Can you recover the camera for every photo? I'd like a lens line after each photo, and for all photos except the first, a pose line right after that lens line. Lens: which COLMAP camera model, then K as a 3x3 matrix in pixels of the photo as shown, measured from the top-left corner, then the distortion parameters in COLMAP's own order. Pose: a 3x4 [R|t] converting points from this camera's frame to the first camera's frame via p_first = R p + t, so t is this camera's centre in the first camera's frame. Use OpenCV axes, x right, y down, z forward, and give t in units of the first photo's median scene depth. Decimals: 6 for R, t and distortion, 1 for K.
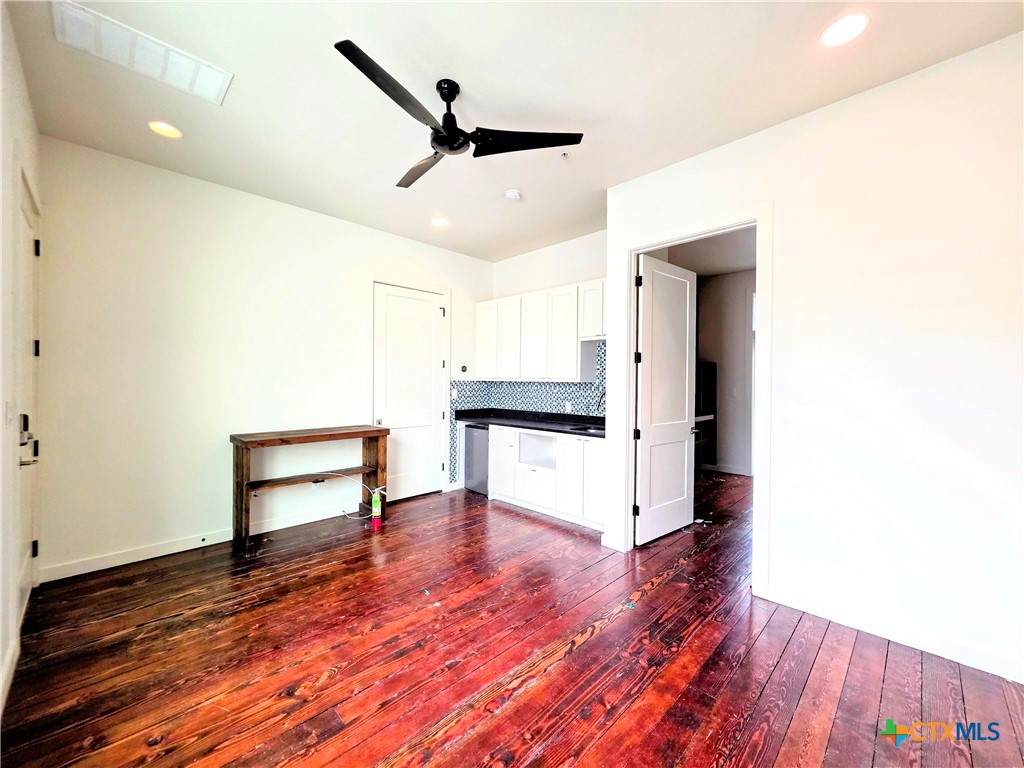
lens RADIAL K [[410.1, 0, 519.1], [0, 410.1, 381.8], [0, 0, 1]] dist [0.001494, 0.000322]
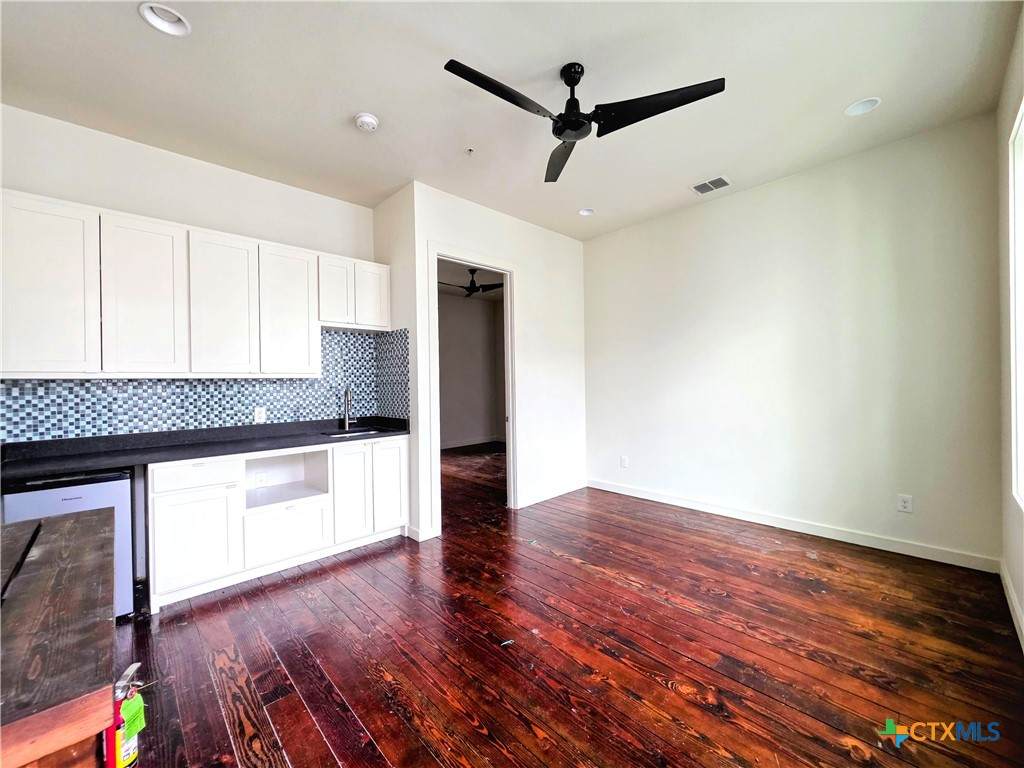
lens RADIAL K [[410.1, 0, 515.2], [0, 410.1, 380.1], [0, 0, 1]] dist [0.001494, 0.000322]
pose [[0.023574, -0.004181, 0.999713, -1.112579], [0.020847, 0.999776, 0.003690, 0.018582], [-0.999505, 0.020754, 0.023656, 1.071200]]
